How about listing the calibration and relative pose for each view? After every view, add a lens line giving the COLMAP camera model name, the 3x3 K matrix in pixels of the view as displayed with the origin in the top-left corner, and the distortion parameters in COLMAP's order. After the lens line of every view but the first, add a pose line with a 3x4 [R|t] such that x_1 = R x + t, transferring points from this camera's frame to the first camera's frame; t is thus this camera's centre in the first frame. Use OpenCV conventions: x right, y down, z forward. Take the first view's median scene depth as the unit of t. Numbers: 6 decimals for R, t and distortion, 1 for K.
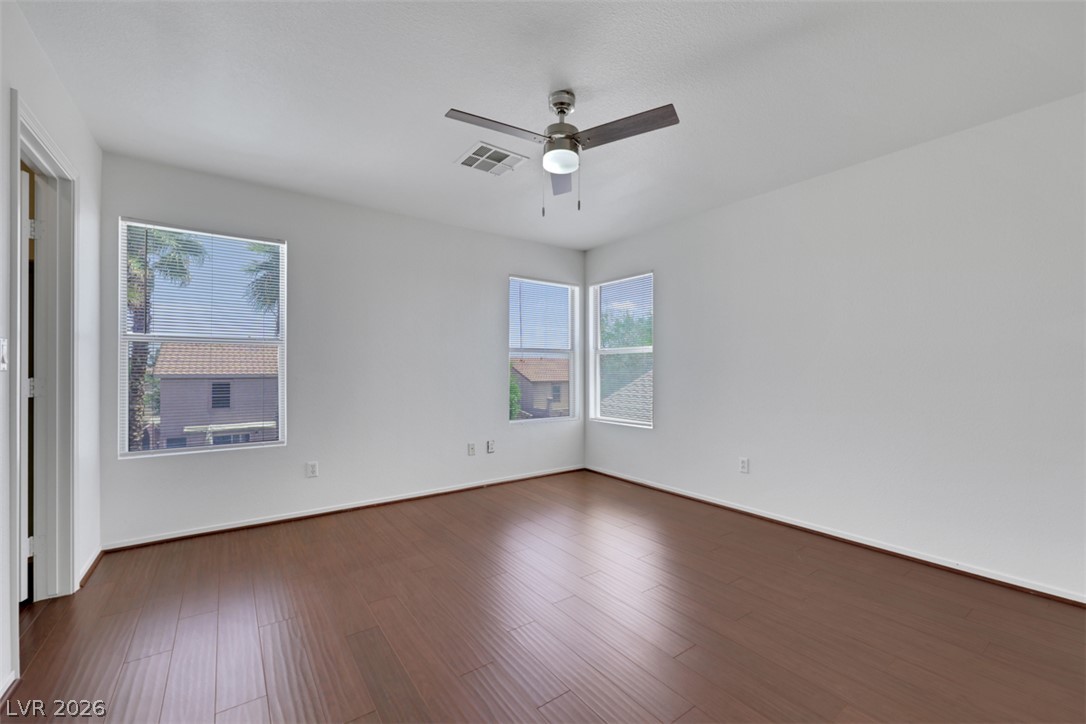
lens RADIAL K [[440.7, 0, 551.4], [0, 440.7, 360.1], [0, 0, 1]] dist [0.000160, 0.000236]
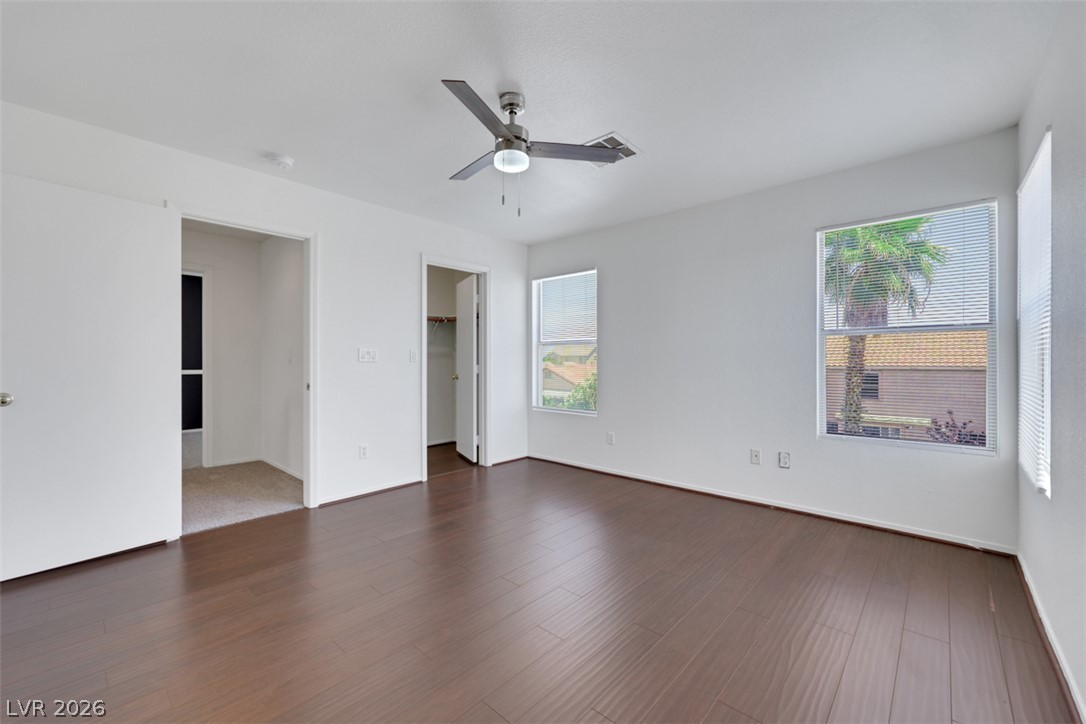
lens RADIAL K [[440.7, 0, 551.4], [0, 440.7, 360.1], [0, 0, 1]] dist [0.000160, 0.000236]
pose [[0.207074, -0.002148, -0.978323, 0.684597], [0.021810, 0.999759, 0.002422, 0.011599], [0.978082, -0.021839, 0.207071, 0.562257]]
